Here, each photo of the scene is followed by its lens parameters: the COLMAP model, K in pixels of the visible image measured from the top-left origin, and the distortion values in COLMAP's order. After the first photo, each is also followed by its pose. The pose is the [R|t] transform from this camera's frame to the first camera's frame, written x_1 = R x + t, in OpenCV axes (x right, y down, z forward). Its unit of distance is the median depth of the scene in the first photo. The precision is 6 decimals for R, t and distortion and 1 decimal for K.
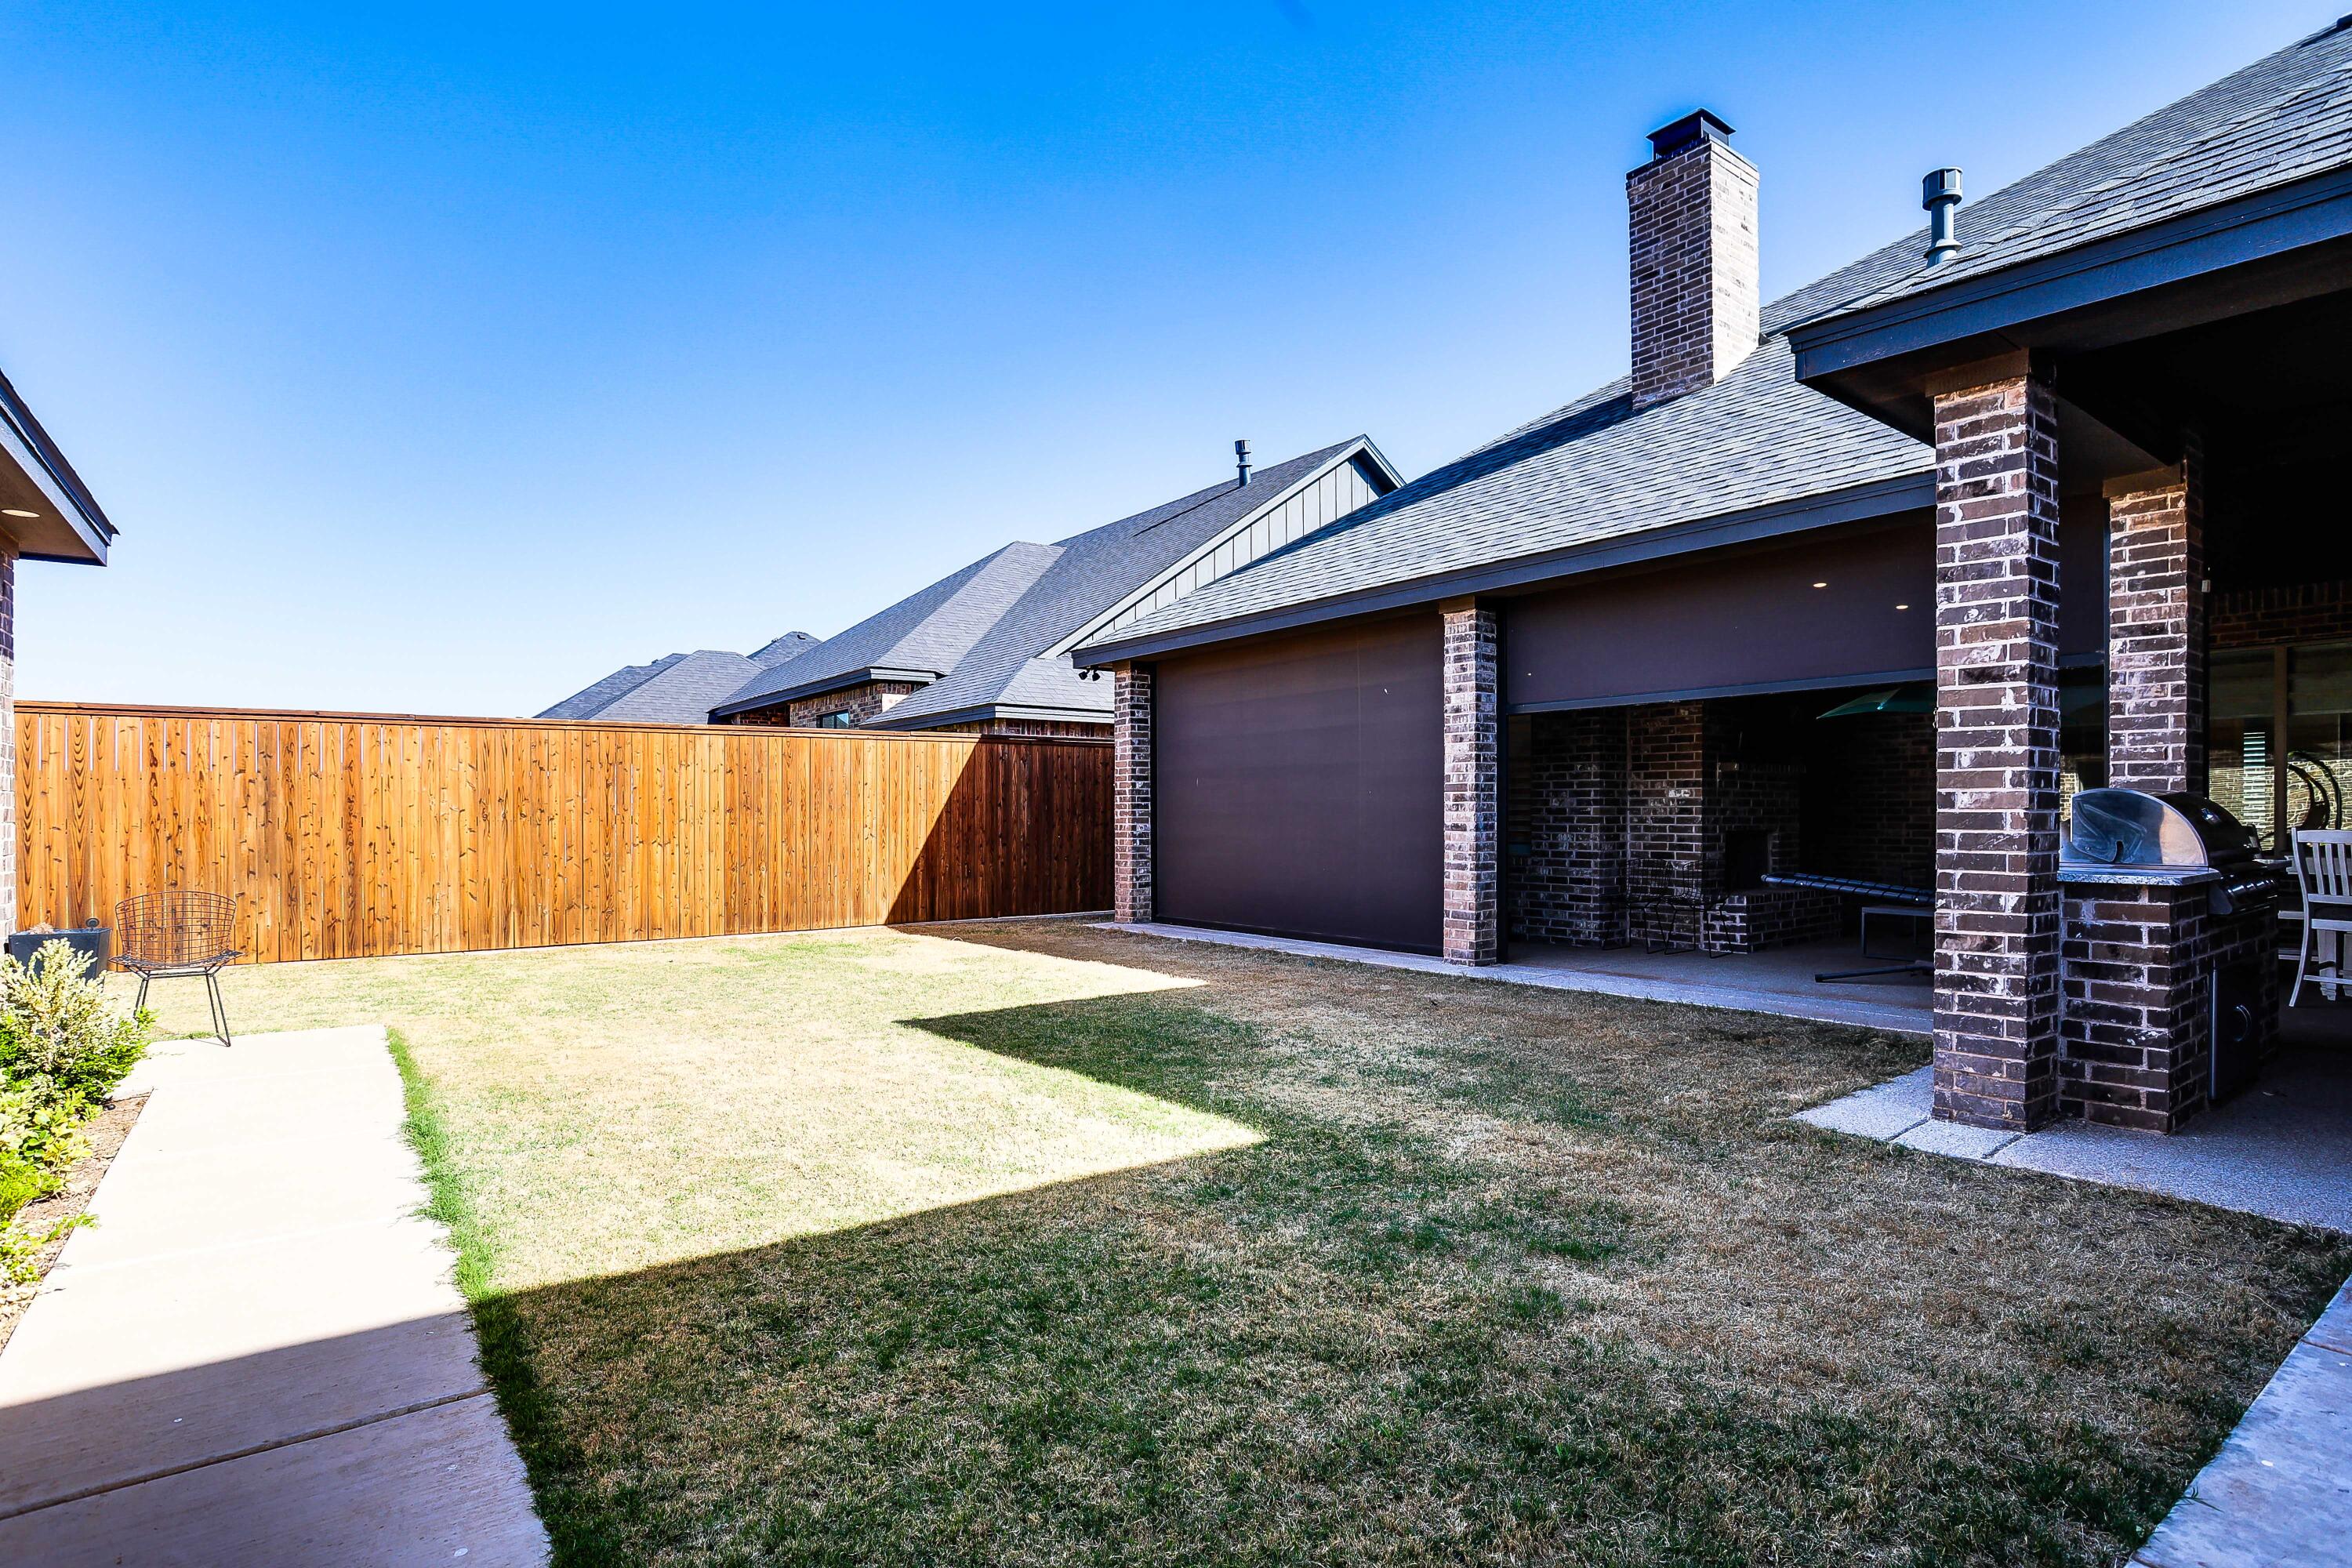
lens RADIAL K [[1213.3, 0, 1262.6], [0, 1213.3, 822.2], [0, 0, 1]] dist [-0.058328, 0.038779]
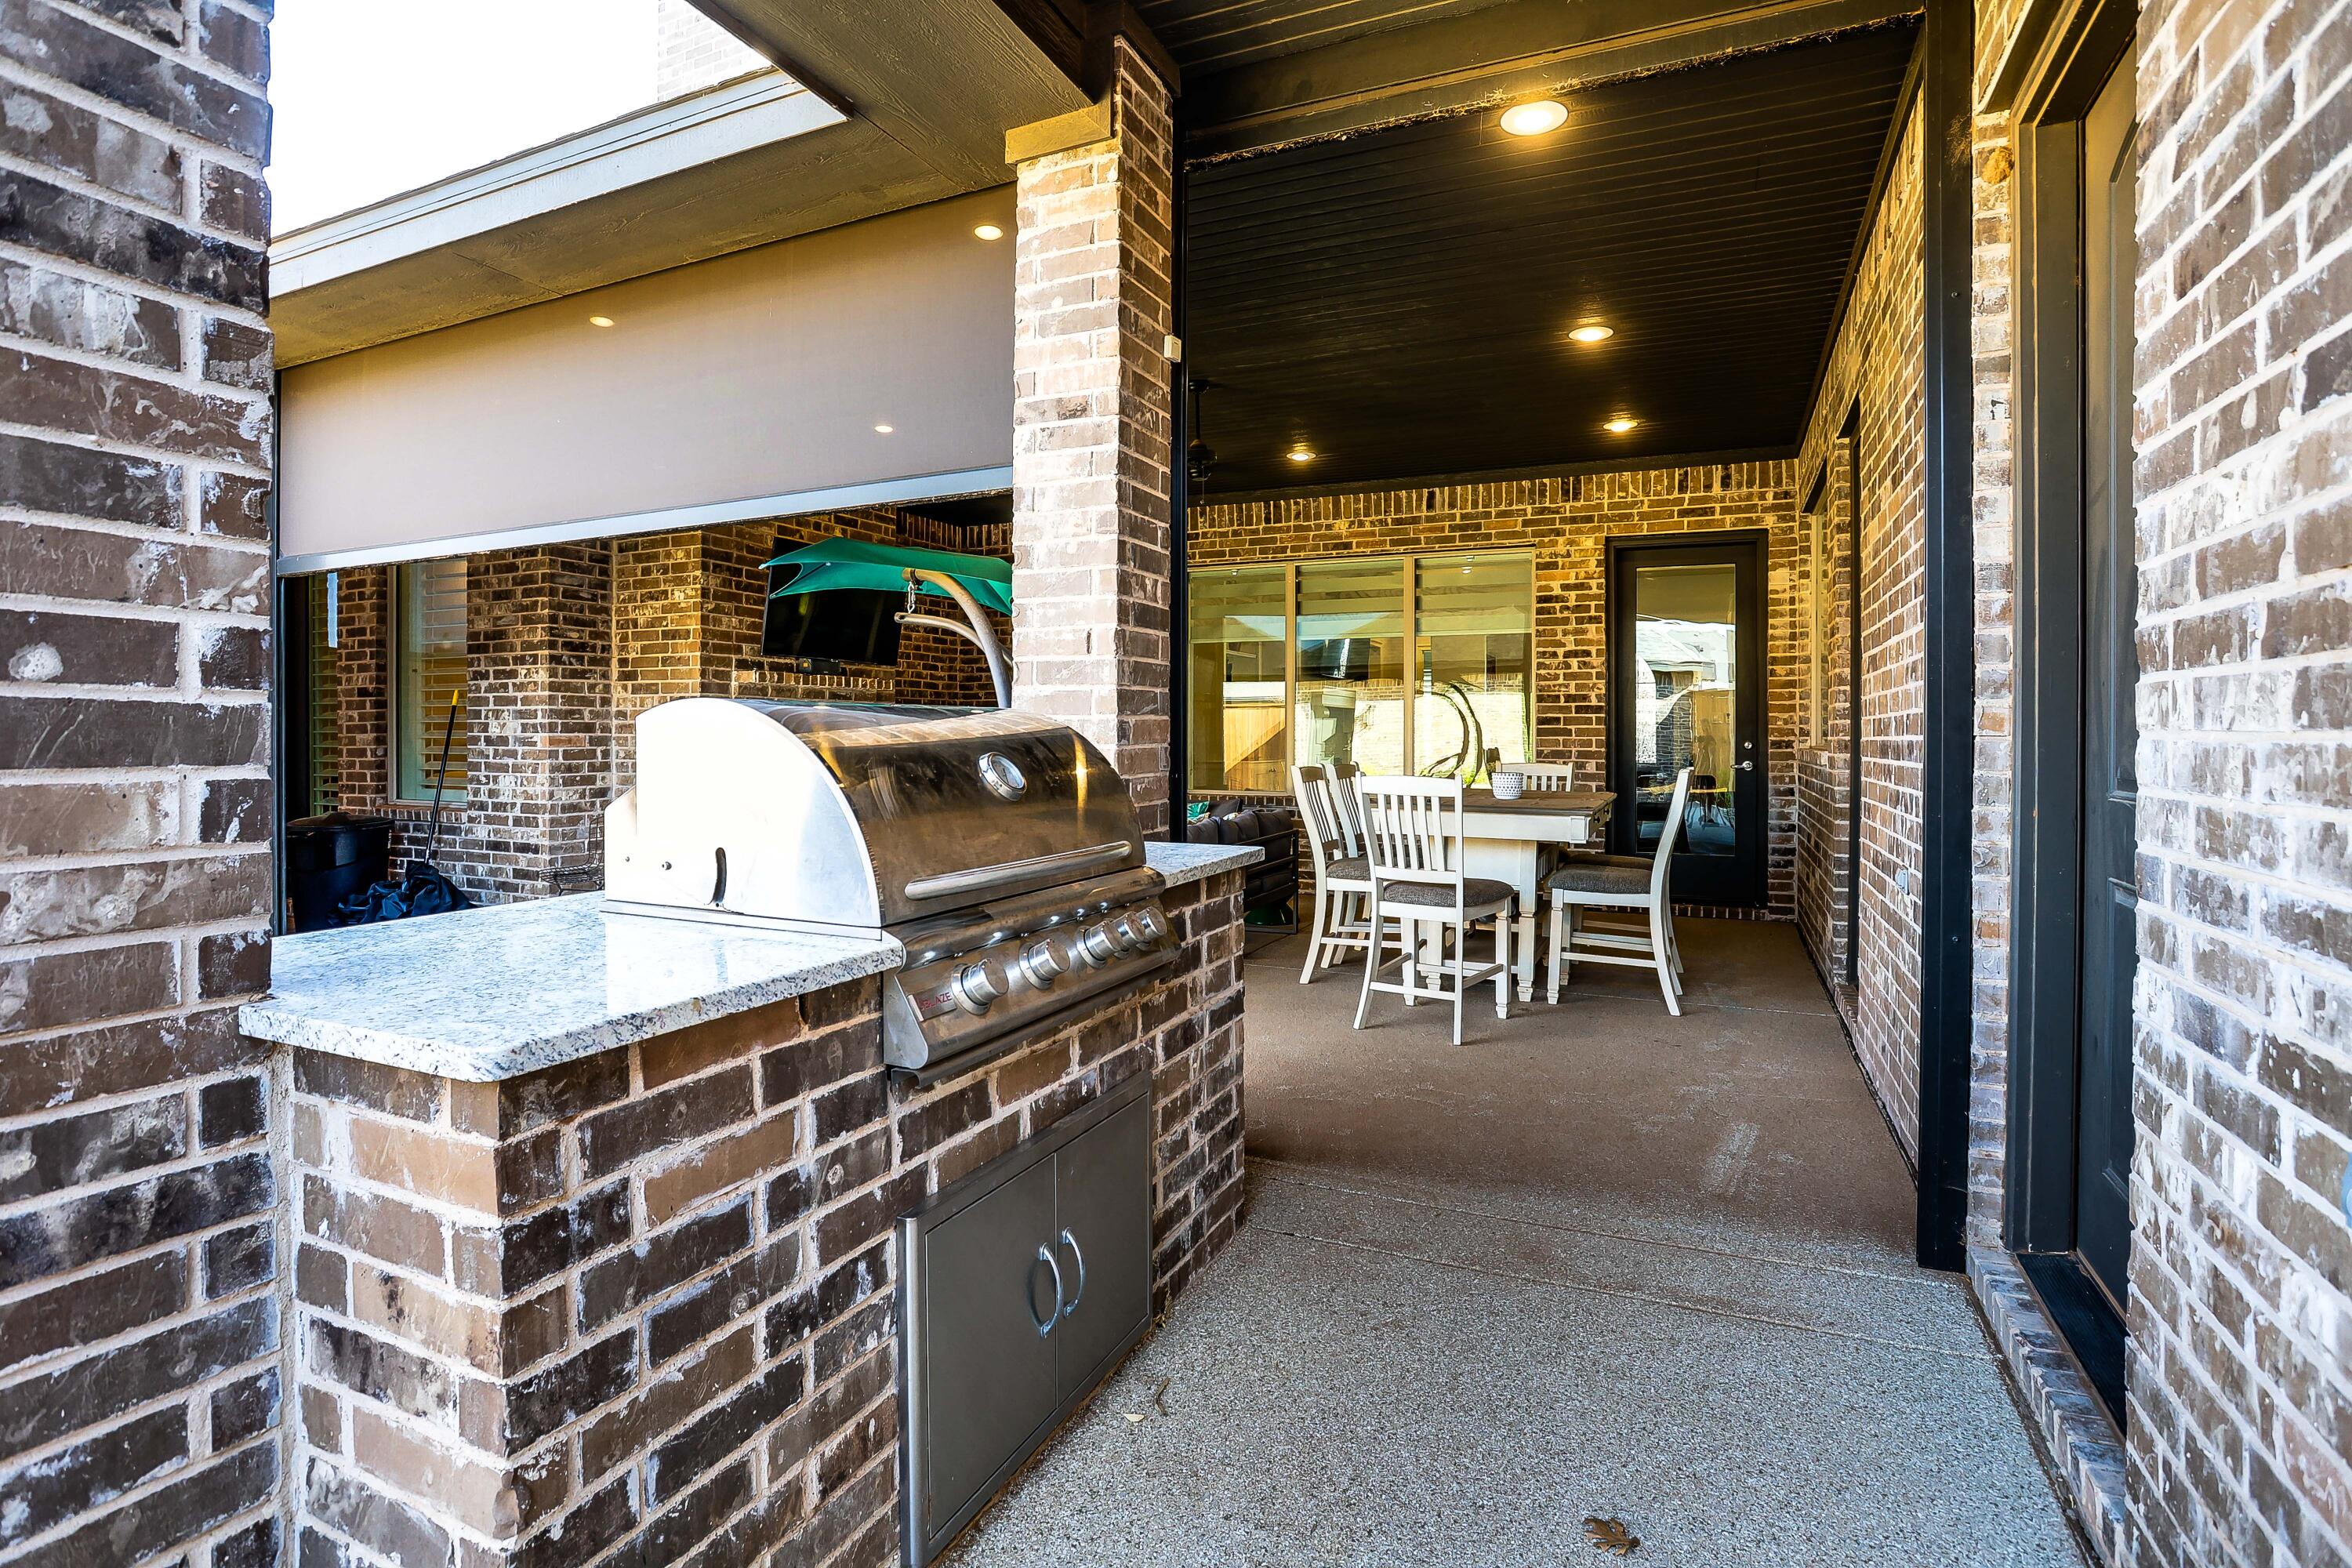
lens RADIAL K [[1130.2, 0, 1215.2], [0, 1130.2, 747.3], [0, 0, 1]] dist [-0.053080, 0.017086]
pose [[0.889171, -0.001119, 0.457574, 0.350023], [0.000479, 0.999999, 0.001515, -0.007217], [-0.457575, -0.001127, 0.889170, 0.322380]]
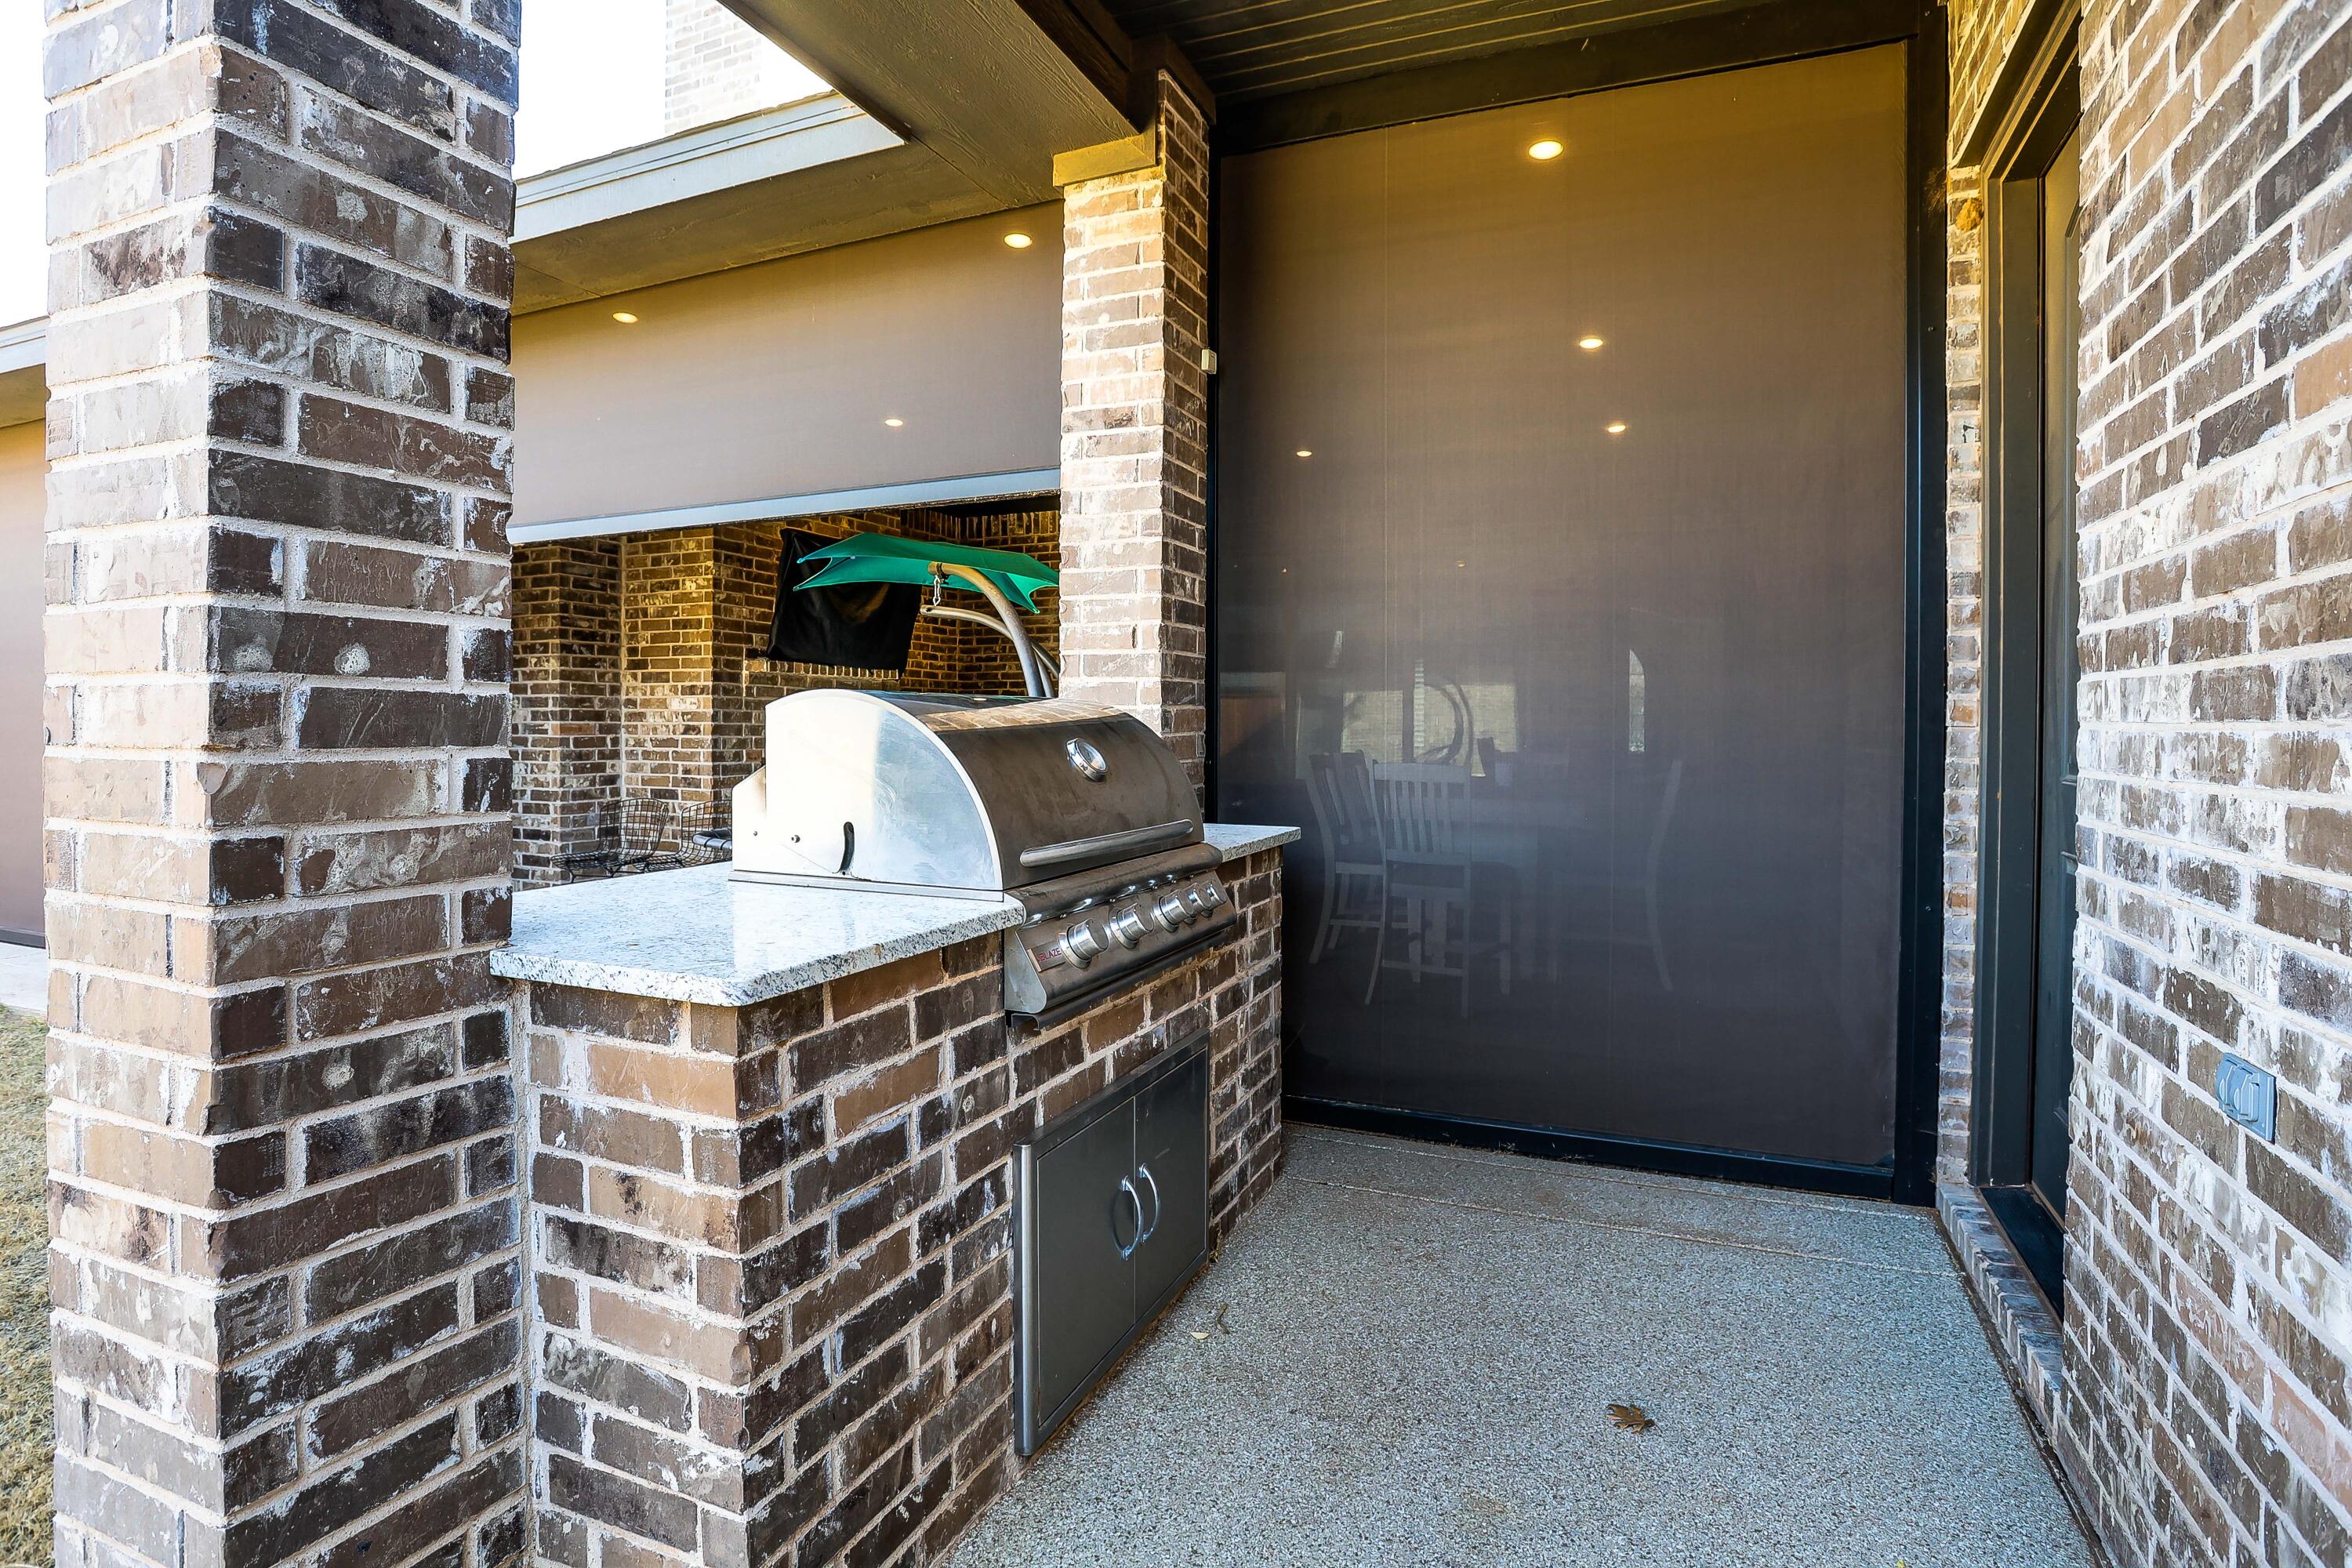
lens RADIAL K [[1122.7, 0, 1229.8], [0, 1122.7, 744.1], [0, 0, 1]] dist [-0.057828, 0.016200]
pose [[0.880228, -0.001889, 0.474547, 0.340647], [-0.002126, 0.999966, 0.007923, -0.007021], [-0.474546, -0.007983, 0.880194, 0.316690]]
